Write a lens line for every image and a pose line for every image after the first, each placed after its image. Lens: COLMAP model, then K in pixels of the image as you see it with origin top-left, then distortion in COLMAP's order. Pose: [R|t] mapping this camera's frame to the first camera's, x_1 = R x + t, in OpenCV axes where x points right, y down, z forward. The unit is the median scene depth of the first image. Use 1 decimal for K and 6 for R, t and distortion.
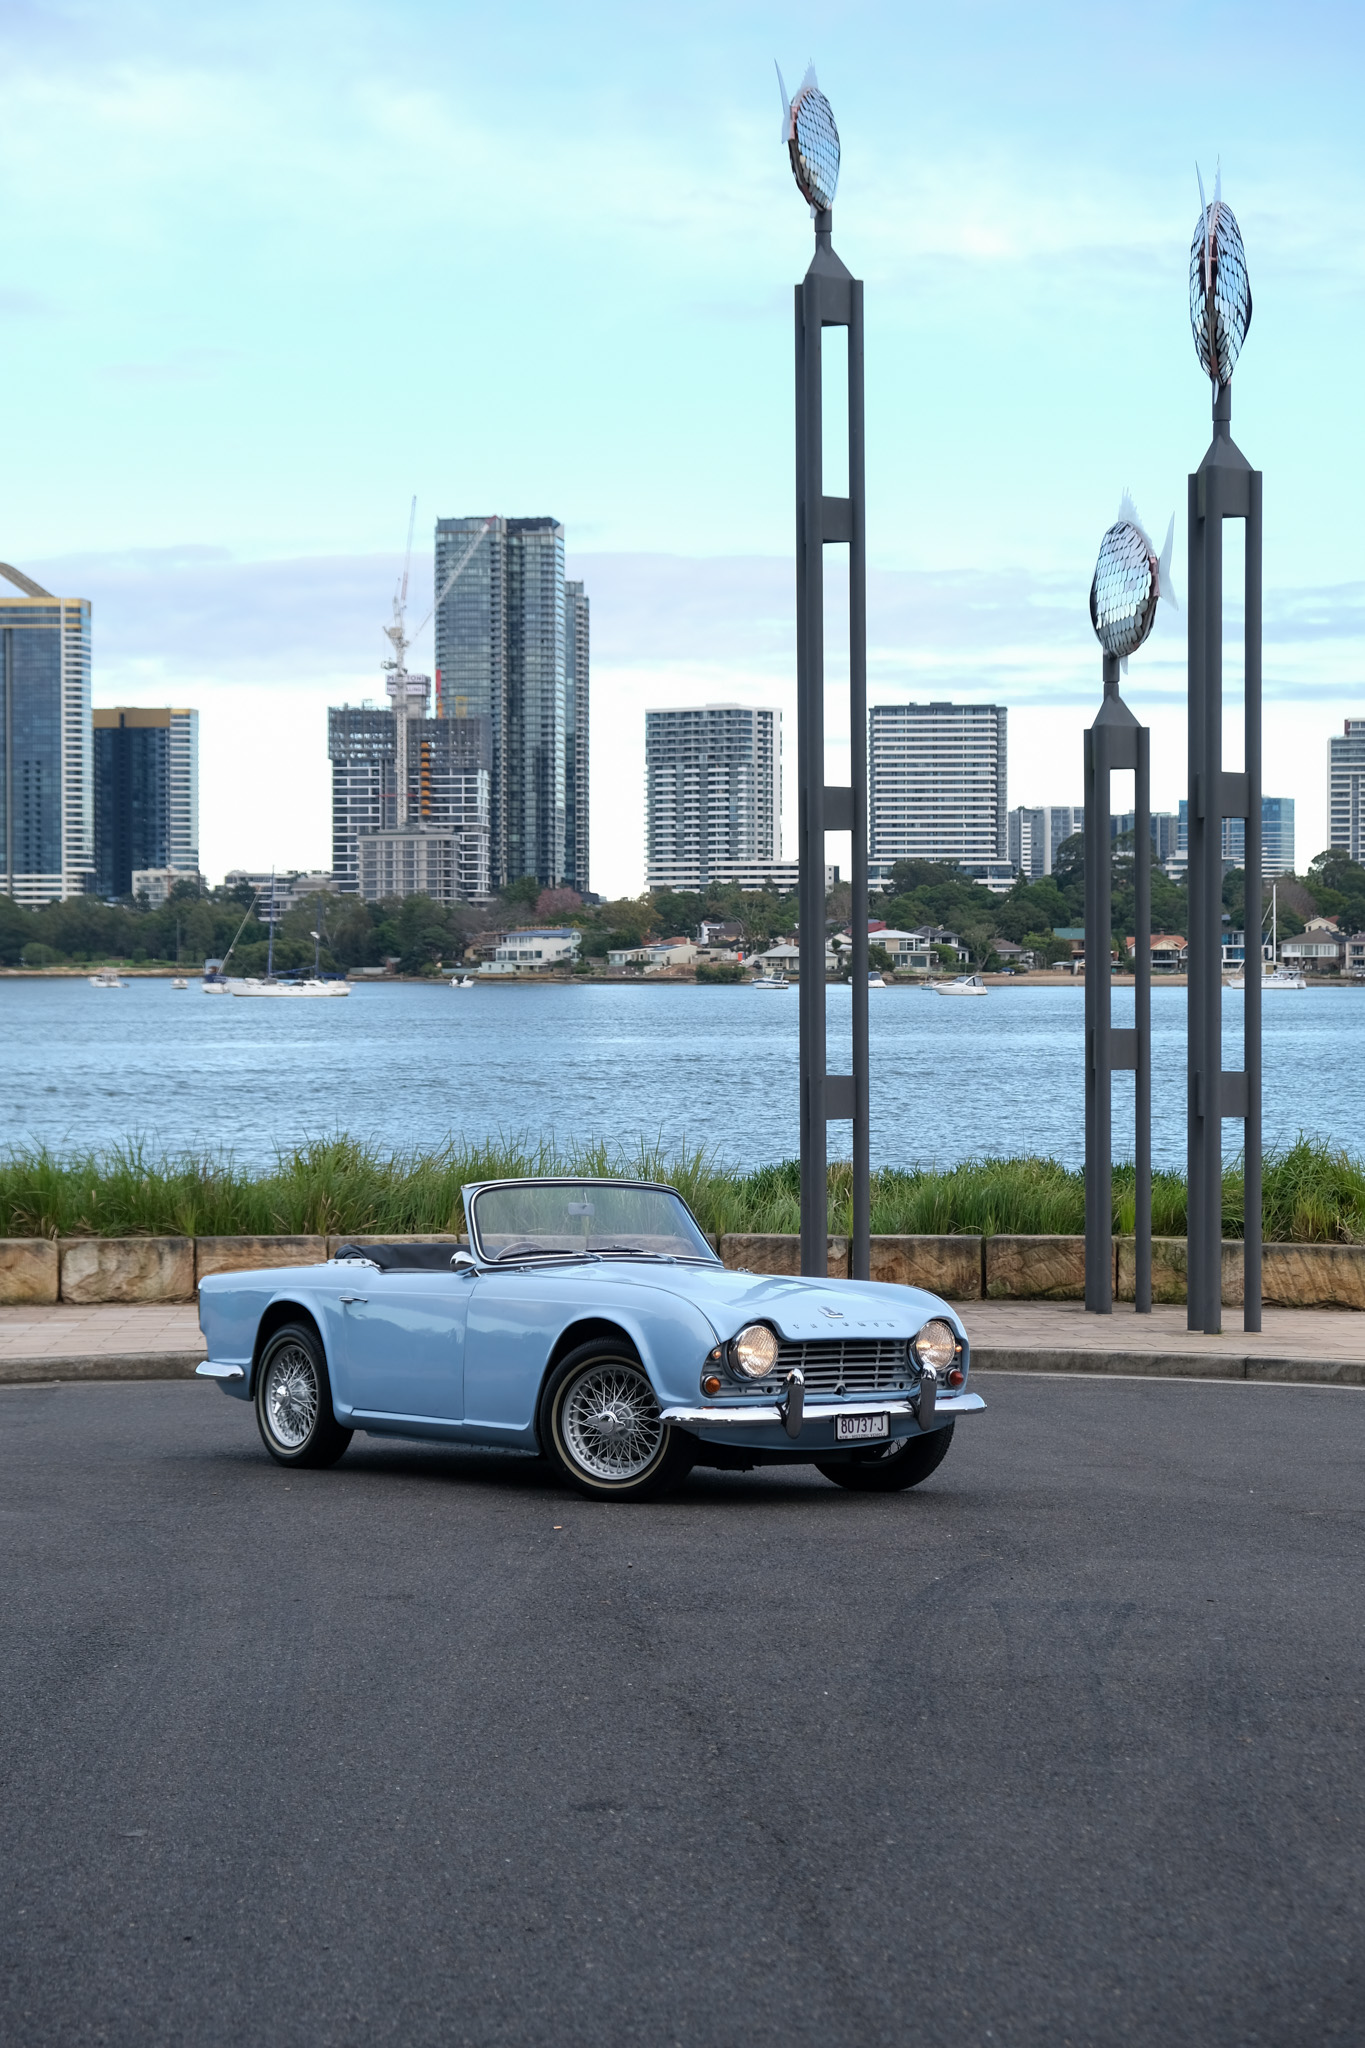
lens RADIAL K [[3856.3, 0, 682.5], [0, 3856.3, 1031.5], [0, 0, 1]] dist [-0.062904, 0.000000]
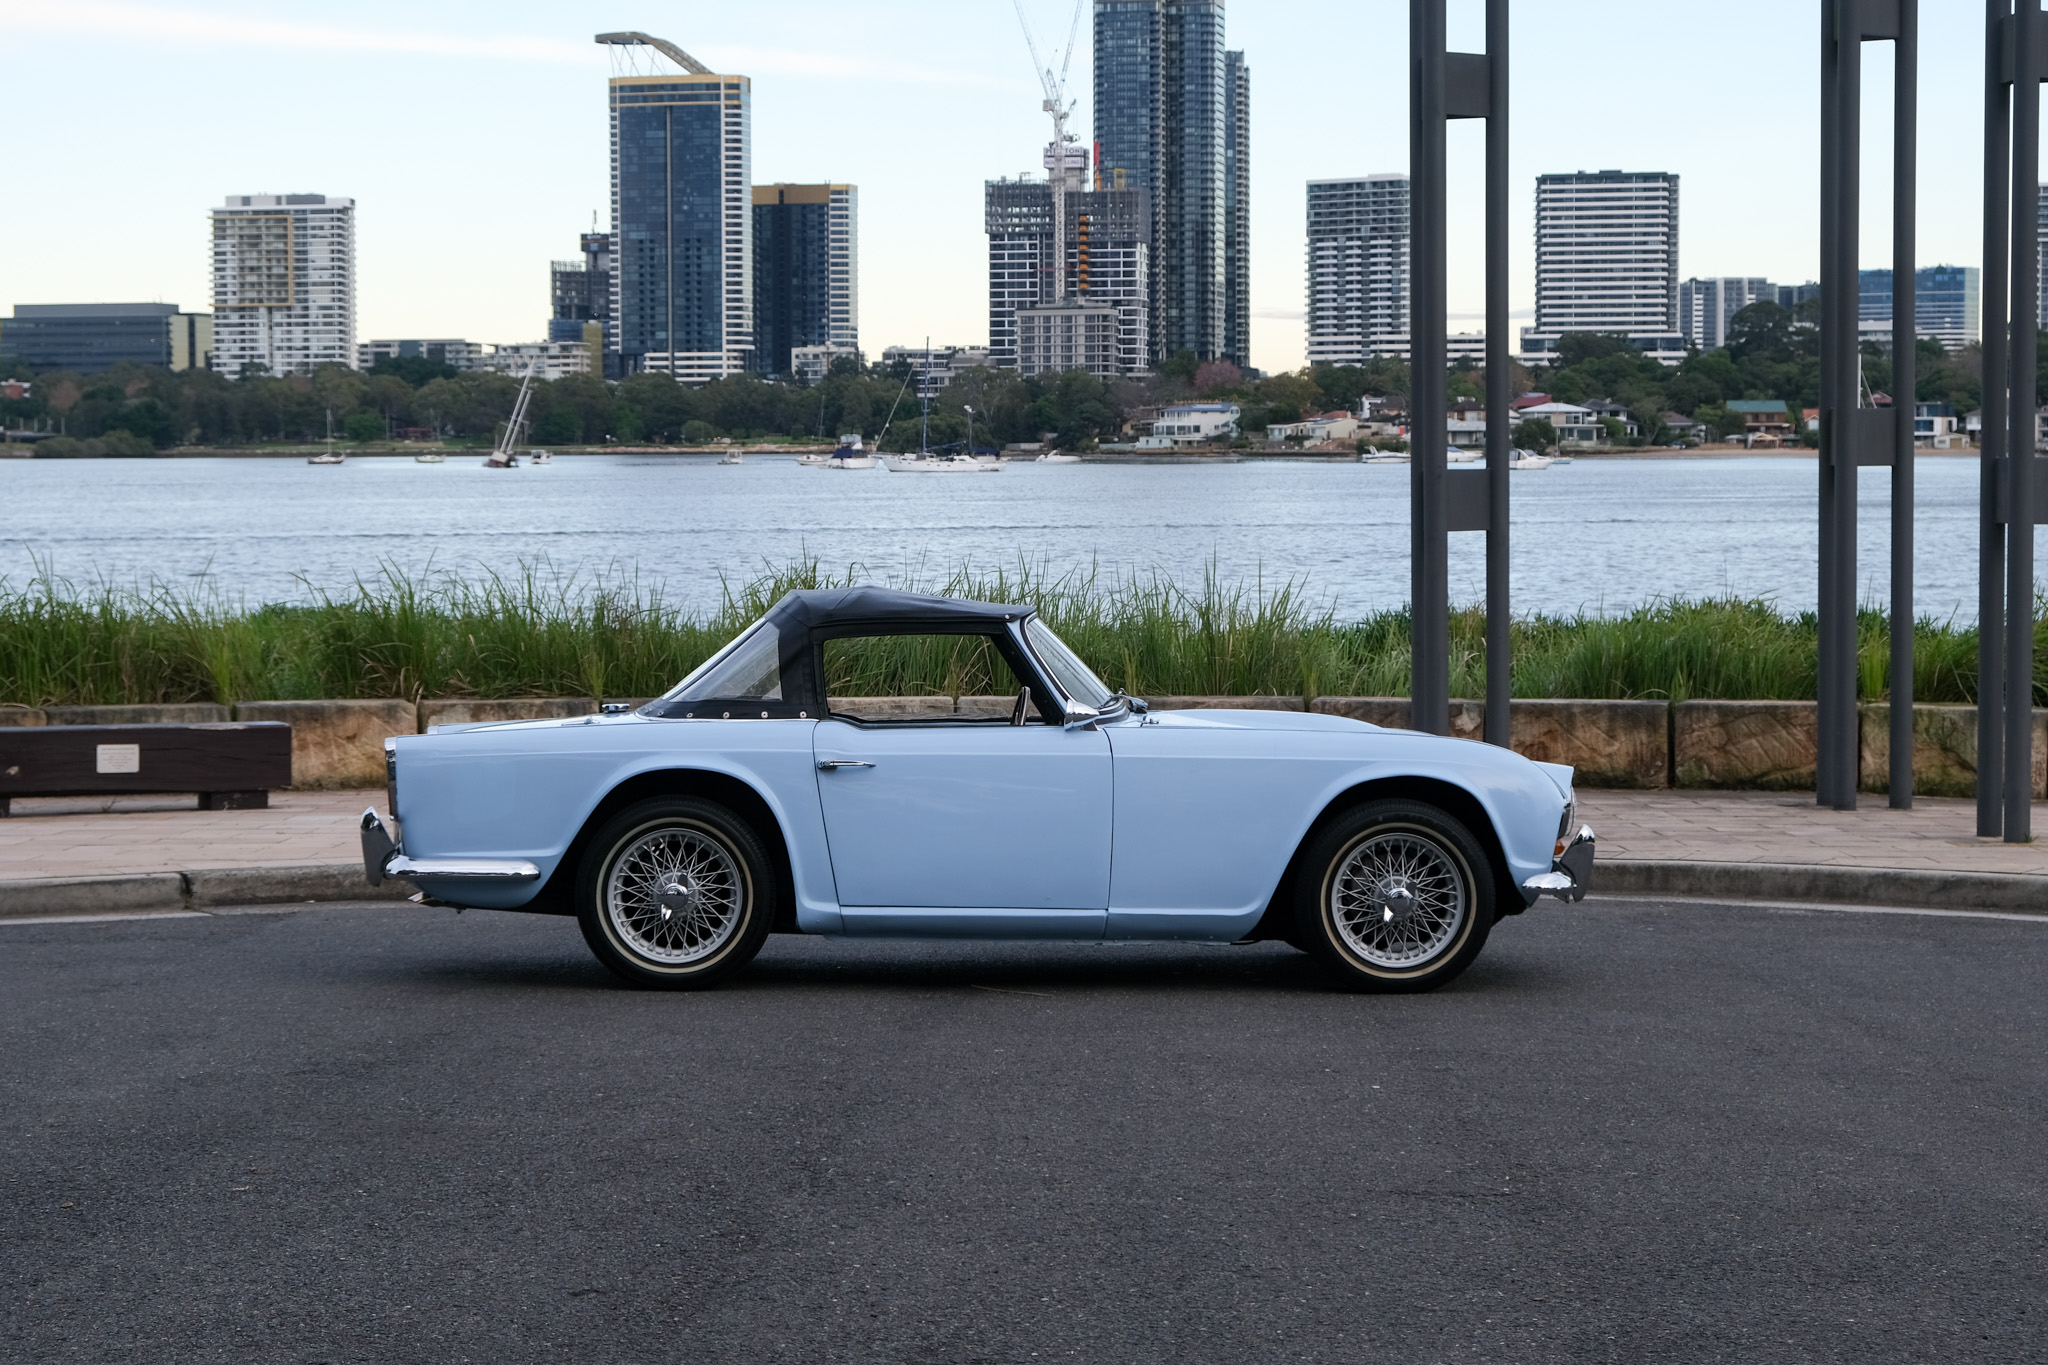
lens RADIAL K [[3299.4, 0, 1031.4], [0, 3299.4, 669.1], [0, 0, 1]] dist [0.061069, 0.000000]
pose [[0.994491, 0.002511, -0.104791, 0.009486], [0.001457, 0.999285, 0.037767, 0.009474], [0.104811, -0.037712, 0.993777, 0.148959]]
